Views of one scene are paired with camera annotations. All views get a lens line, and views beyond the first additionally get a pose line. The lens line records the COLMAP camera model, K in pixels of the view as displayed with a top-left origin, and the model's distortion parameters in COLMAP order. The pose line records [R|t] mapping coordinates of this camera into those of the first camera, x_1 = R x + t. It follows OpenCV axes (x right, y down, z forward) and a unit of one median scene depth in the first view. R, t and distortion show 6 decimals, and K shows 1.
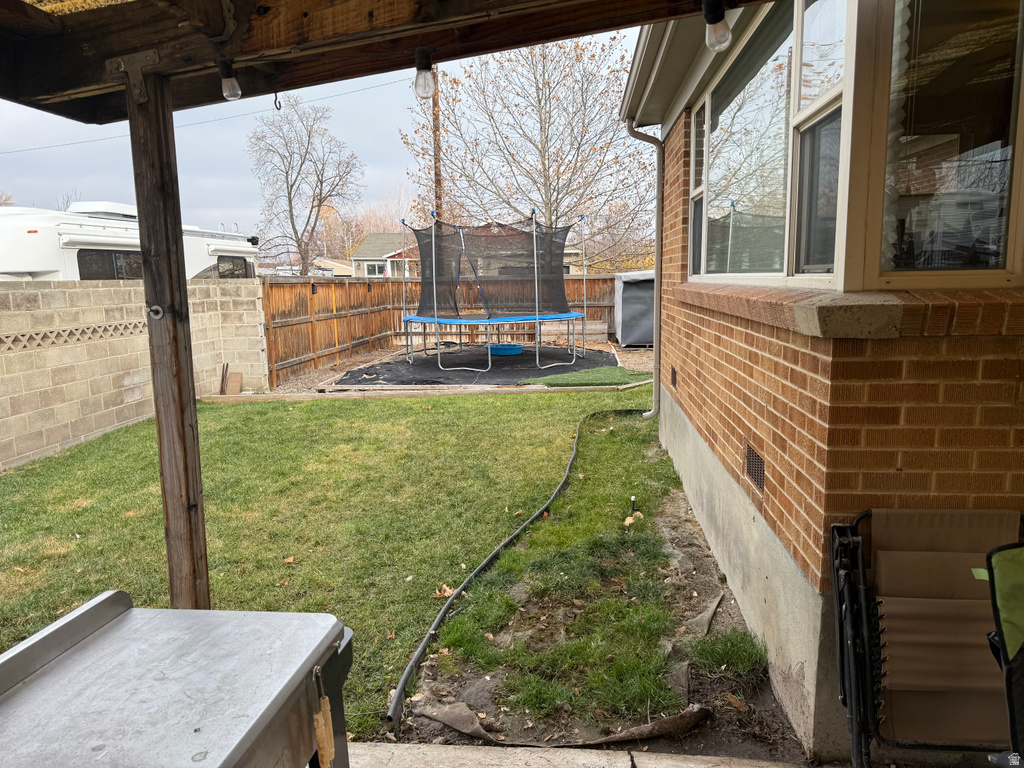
lens RADIAL K [[718.0, 0, 510.8], [0, 718.0, 381.6], [0, 0, 1]] dist [0.056577, -0.013065]
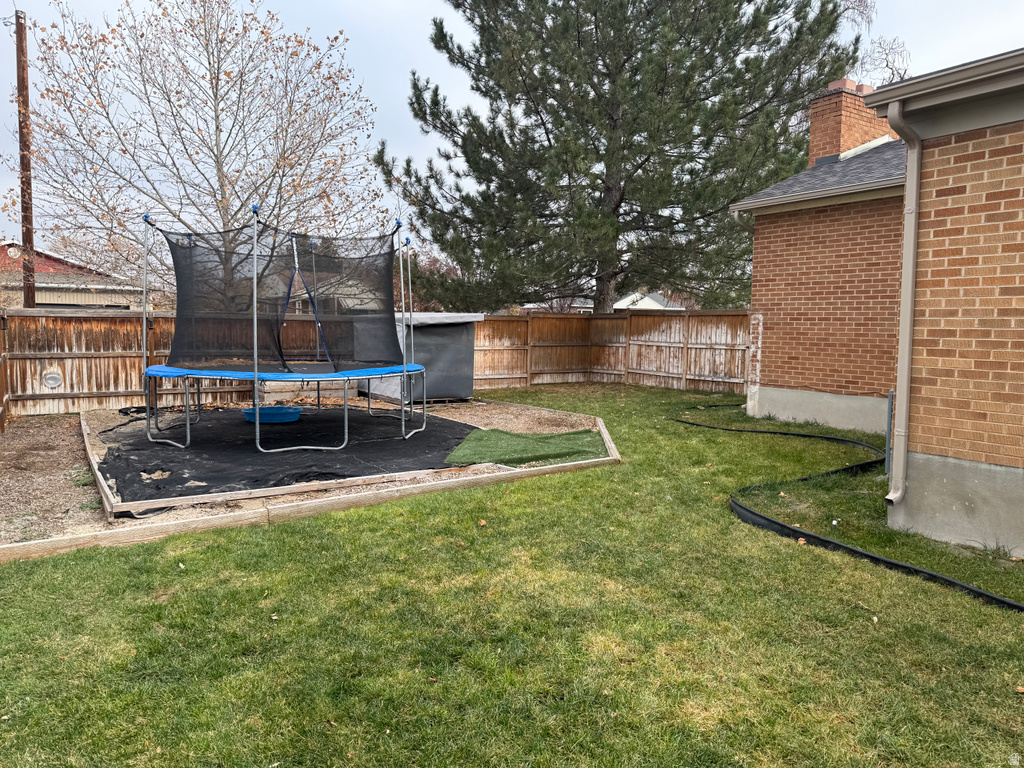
lens RADIAL K [[718.0, 0, 512.0], [0, 718.0, 382.7], [0, 0, 1]] dist [0.056577, -0.013065]
pose [[0.771877, -0.025705, 0.635253, -0.304223], [0.066087, 0.997014, -0.039956, -0.034575], [-0.632328, 0.072823, 0.771270, 0.316003]]
